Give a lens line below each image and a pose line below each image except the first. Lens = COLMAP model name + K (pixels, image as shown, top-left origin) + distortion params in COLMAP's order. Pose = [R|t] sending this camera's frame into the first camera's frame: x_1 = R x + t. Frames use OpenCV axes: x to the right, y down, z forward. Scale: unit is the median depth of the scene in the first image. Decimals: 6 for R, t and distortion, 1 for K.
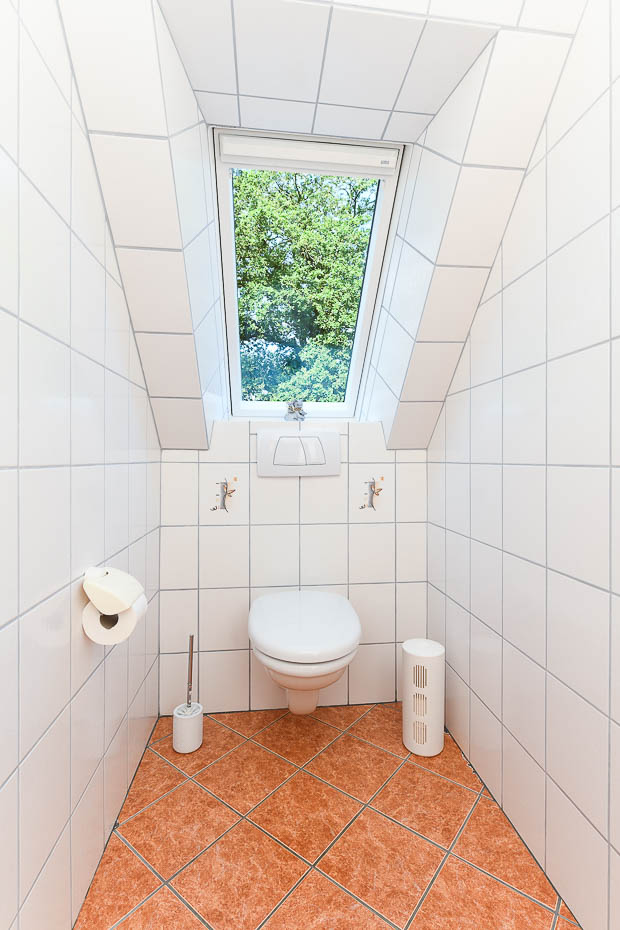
lens RADIAL K [[444.0, 0, 310.0], [0, 444.0, 465.0], [0, 0, 1]] dist [-0.000267, -0.000126]
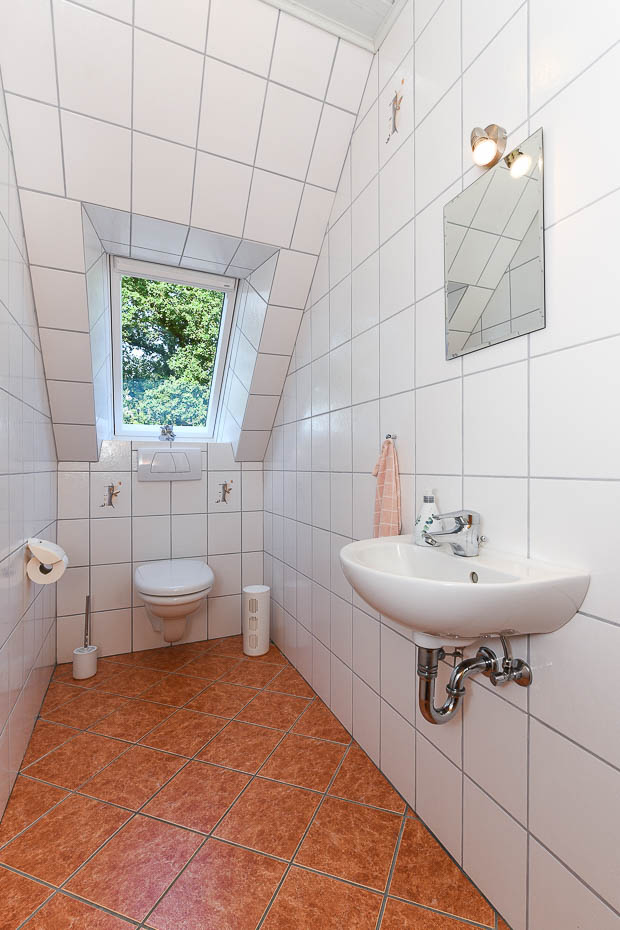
lens RADIAL K [[422.6, 0, 332.6], [0, 422.6, 469.2], [0, 0, 1]] dist [0.008842, 0.000219]
pose [[0.940497, -0.003411, 0.339786, 0.002555], [0.006195, 0.999956, -0.007108, 0.002085], [-0.339746, 0.008790, 0.940476, -0.414617]]
